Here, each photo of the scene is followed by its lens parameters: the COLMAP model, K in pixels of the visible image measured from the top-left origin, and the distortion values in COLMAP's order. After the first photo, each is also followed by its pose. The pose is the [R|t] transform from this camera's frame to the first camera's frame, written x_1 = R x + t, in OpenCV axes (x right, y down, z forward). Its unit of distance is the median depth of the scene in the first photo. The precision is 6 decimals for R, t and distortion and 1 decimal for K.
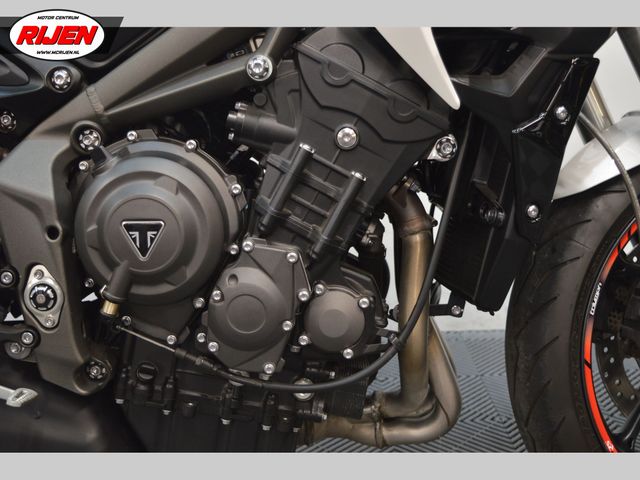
lens RADIAL K [[865.8, 0, 320.0], [0, 865.8, 240.0], [0, 0, 1]] dist [-0.029586, -0.022484]
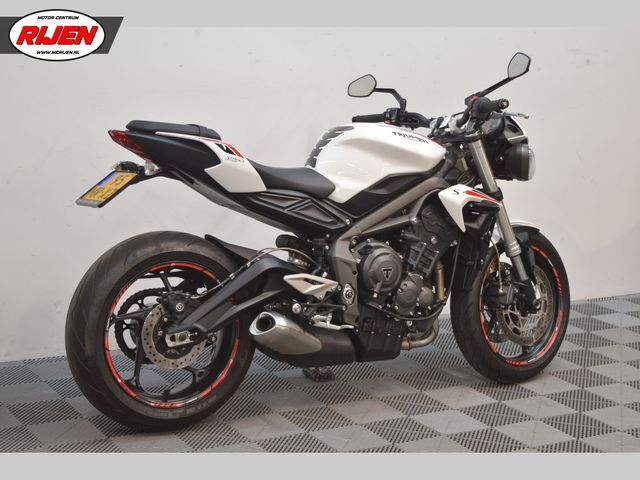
lens RADIAL K [[1247.9, 0, 320.0], [0, 1247.9, 240.0], [0, 0, 1]] dist [0.027533, 0.057345]
pose [[0.853199, -0.022762, 0.521088, -2.753124], [0.046452, 0.998393, -0.032446, 0.013497], [-0.519512, 0.051888, 0.852886, -2.766789]]
